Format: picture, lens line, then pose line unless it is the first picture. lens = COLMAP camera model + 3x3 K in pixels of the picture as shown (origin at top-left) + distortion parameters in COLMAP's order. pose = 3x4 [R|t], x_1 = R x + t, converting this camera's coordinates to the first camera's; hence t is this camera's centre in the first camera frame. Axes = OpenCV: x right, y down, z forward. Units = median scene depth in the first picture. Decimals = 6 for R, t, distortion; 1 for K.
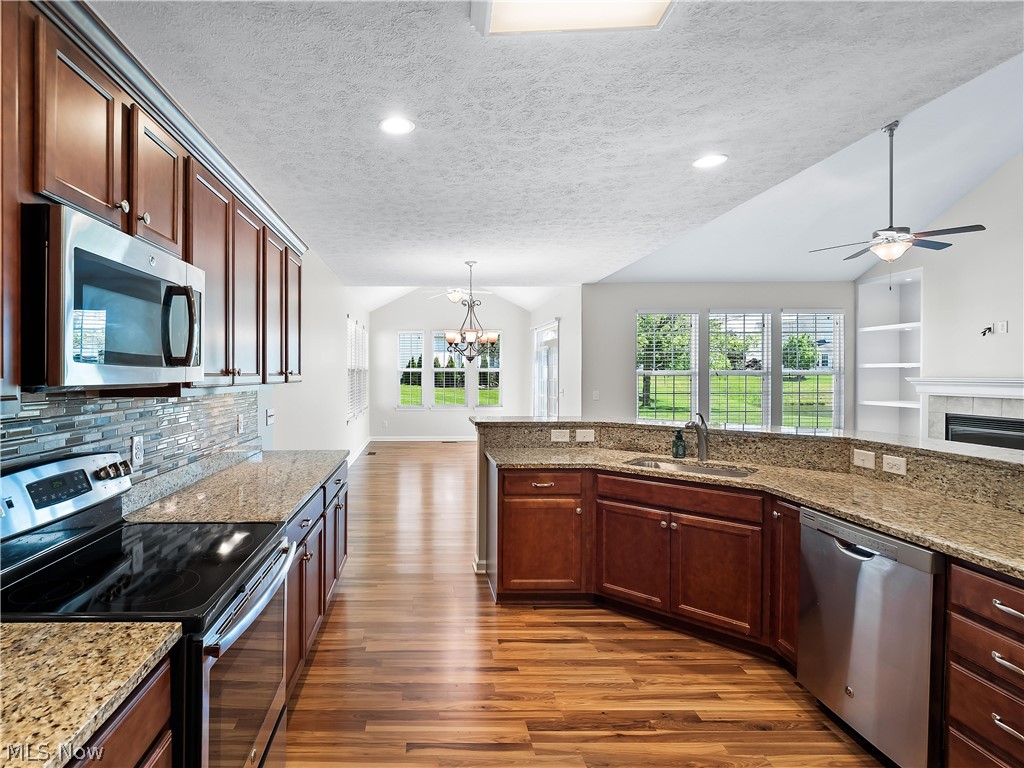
lens RADIAL K [[535.4, 0, 410.7], [0, 535.4, 386.7], [0, 0, 1]] dist [-0.000023, -0.001670]
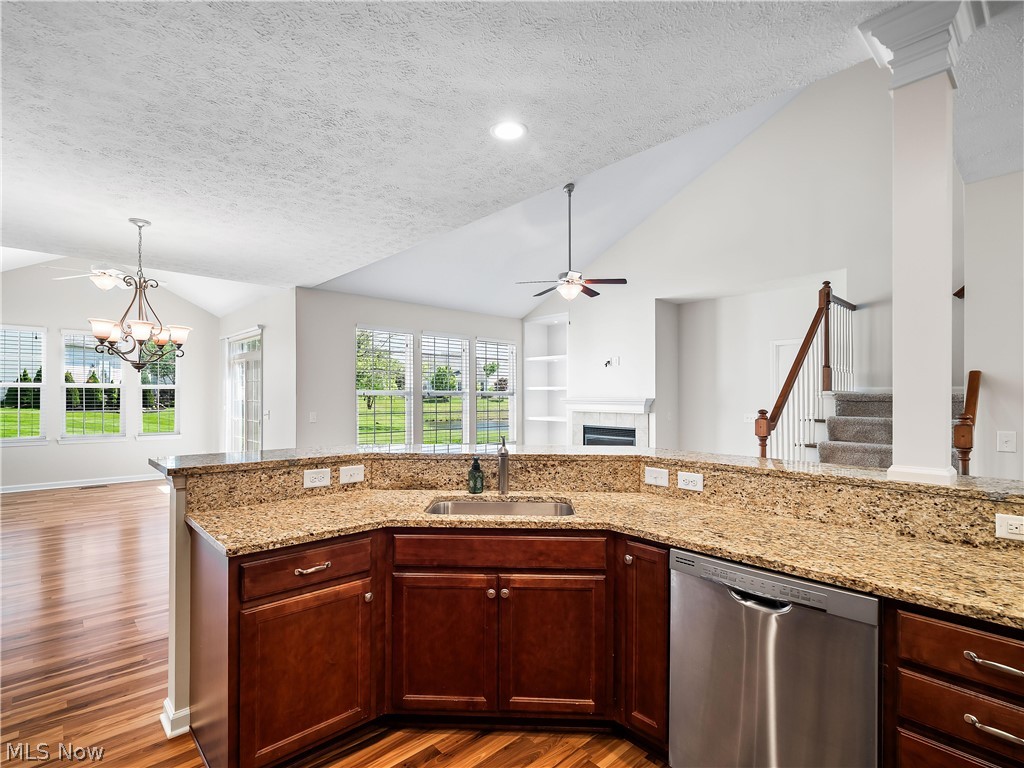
lens RADIAL K [[507.4, 0, 505.8], [0, 507.4, 400.5], [0, 0, 1]] dist [0.001532, -0.002015]
pose [[0.724144, 0.001610, 0.689647, 0.011895], [0.009029, 0.999889, -0.011815, 0.004433], [-0.689590, 0.014782, 0.724049, 0.417956]]
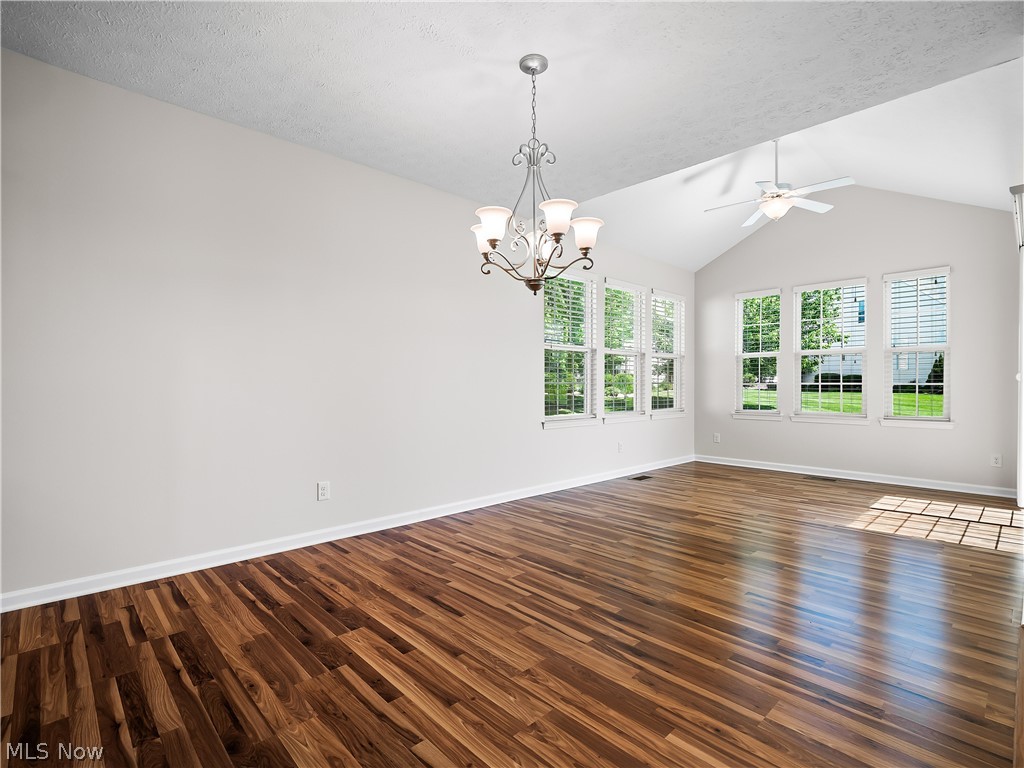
lens RADIAL K [[497.7, 0, 507.8], [0, 497.7, 383.2], [0, 0, 1]] dist [0.000639, -0.001158]
pose [[0.698150, 0.003736, -0.715942, 0.700457], [-0.023473, 0.999568, -0.017674, 0.067255], [0.715567, 0.029144, 0.697936, 1.277794]]
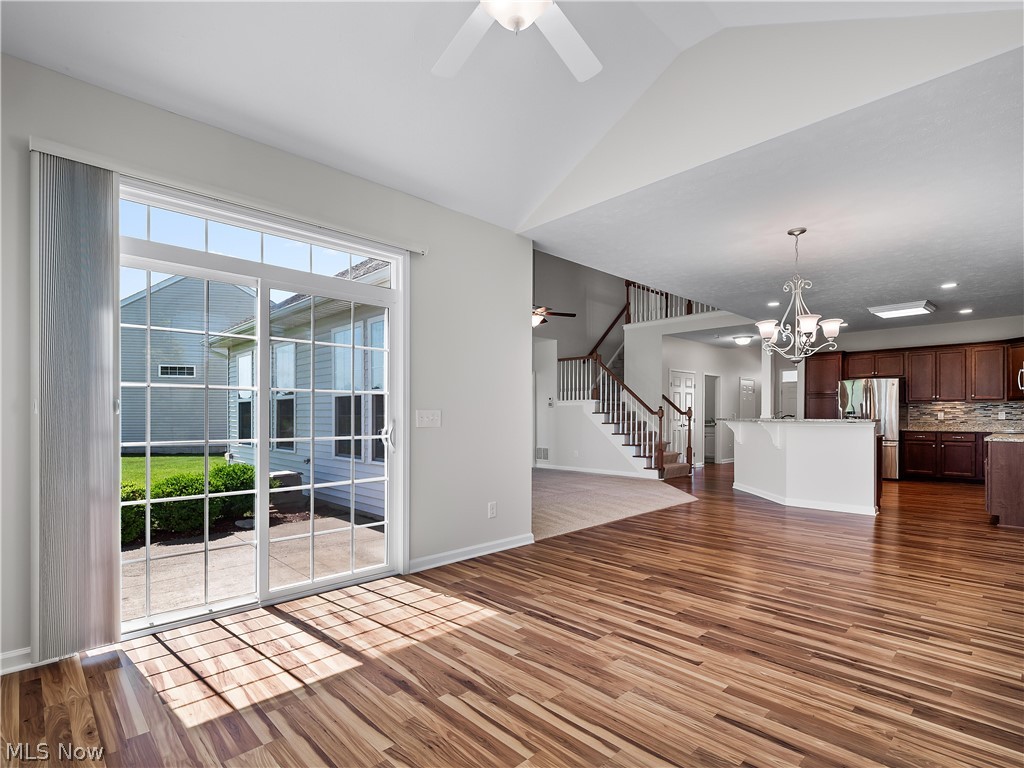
lens RADIAL K [[515.1, 0, 509.2], [0, 515.1, 416.2], [0, 0, 1]] dist [-0.000499, -0.000421]
pose [[-0.706158, 0.005299, 0.708035, -0.203116], [0.020238, 0.999715, 0.012702, 0.015105], [-0.707765, 0.023298, -0.706064, 3.234956]]
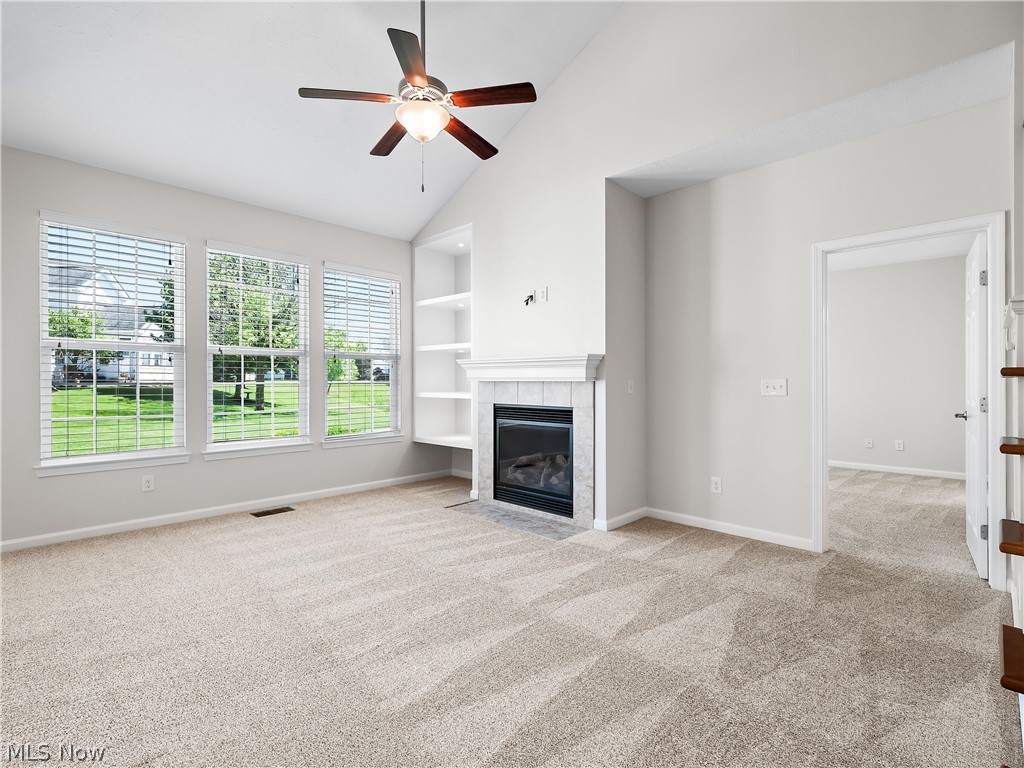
lens RADIAL K [[497.7, 0, 507.8], [0, 497.7, 383.2], [0, 0, 1]] dist [0.000639, -0.001158]
pose [[0.687665, 0.002637, 0.726023, 0.858962], [0.011803, 0.999821, -0.014811, 0.054858], [-0.725932, 0.018755, 0.687511, 0.854884]]
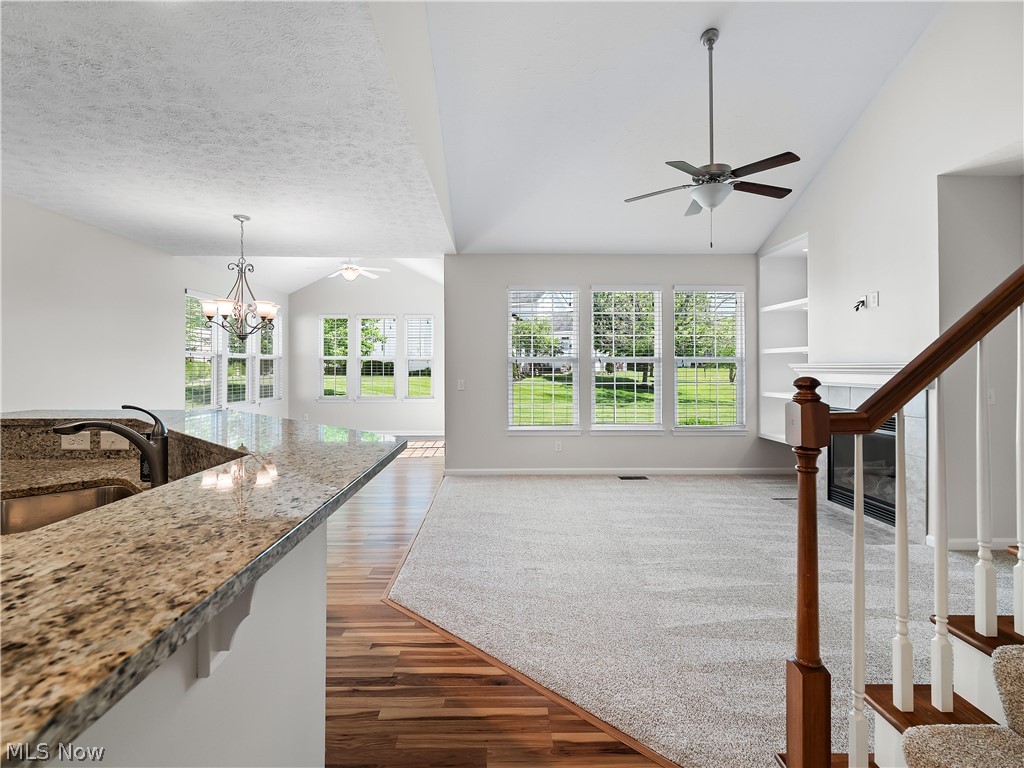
lens RADIAL K [[504.0, 0, 501.2], [0, 504.0, 368.7], [0, 0, 1]] dist [-0.000597, -0.000999]
pose [[0.999697, 0.004722, 0.024159, 0.869610], [-0.004190, 0.999748, -0.022037, 0.018828], [-0.024257, 0.021929, 0.999465, 0.428828]]
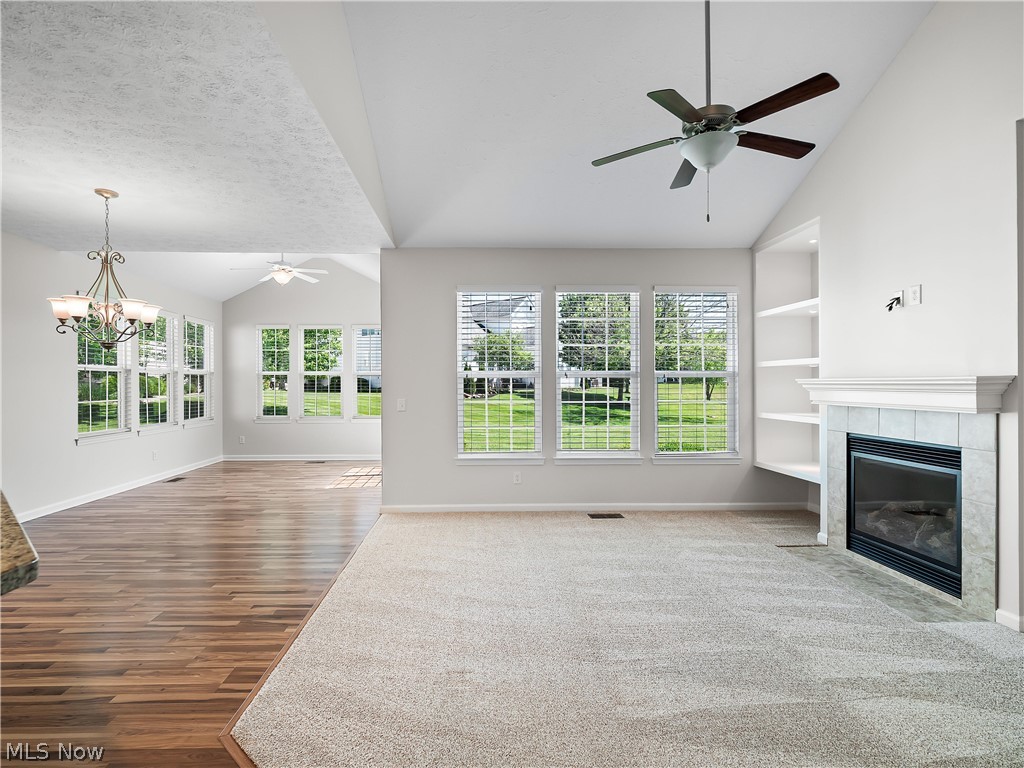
lens RADIAL K [[507.9, 0, 482.0], [0, 507.9, 385.2], [0, 0, 1]] dist [-0.002207, -0.001215]
pose [[0.999367, 0.003555, 0.035391, 0.959907], [-0.002814, 0.999776, -0.020957, 0.010545], [-0.035457, 0.020844, 0.999154, 0.708963]]
